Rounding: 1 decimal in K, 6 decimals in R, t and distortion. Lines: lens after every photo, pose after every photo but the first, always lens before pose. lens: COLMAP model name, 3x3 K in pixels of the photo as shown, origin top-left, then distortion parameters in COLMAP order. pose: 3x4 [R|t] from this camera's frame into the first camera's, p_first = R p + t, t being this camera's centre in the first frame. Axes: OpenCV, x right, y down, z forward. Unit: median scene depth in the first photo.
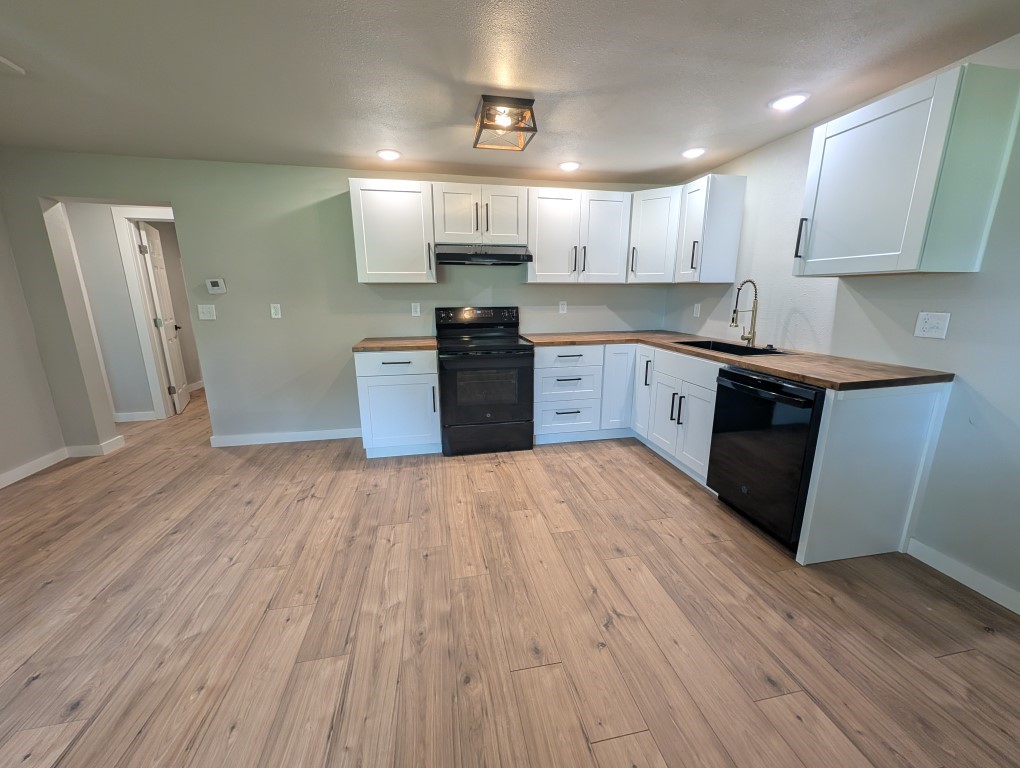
lens RADIAL K [[393.4, 0, 509.0], [0, 393.4, 380.8], [0, 0, 1]] dist [0.000591, 0.000336]
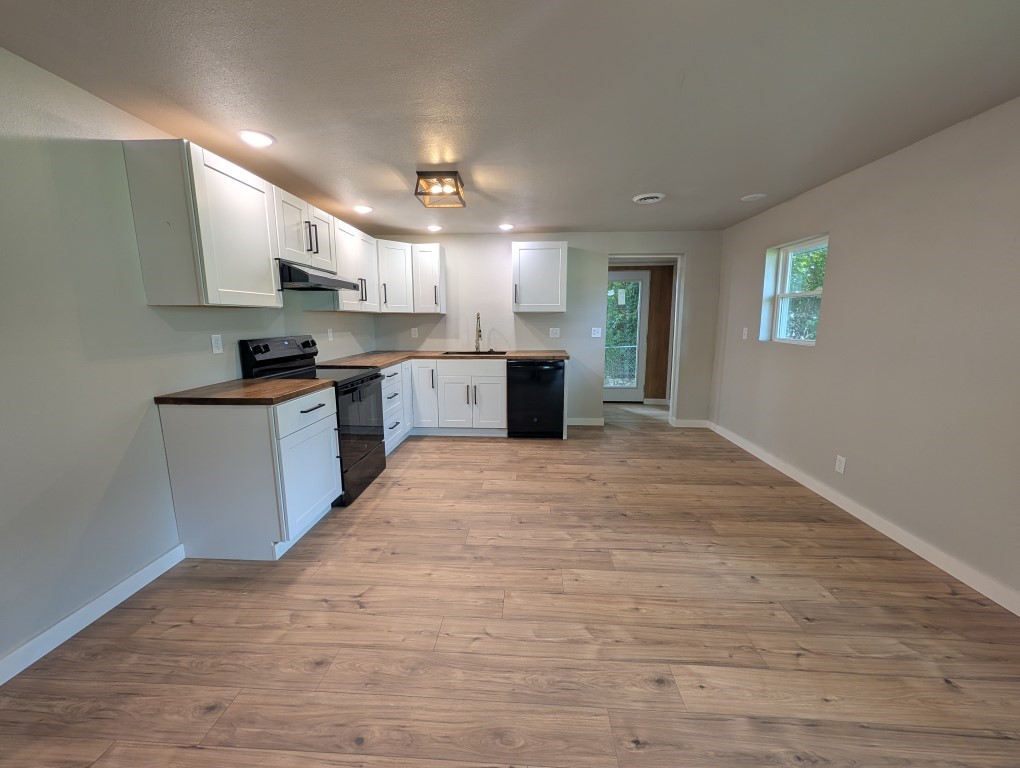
lens RADIAL K [[393.4, 0, 509.0], [0, 393.4, 380.8], [0, 0, 1]] dist [0.000591, 0.000336]
pose [[0.248779, -0.146581, 0.957404, -0.913852], [0.212371, 0.972683, 0.093737, -0.087806], [-0.944991, 0.180005, 0.273113, 0.400574]]
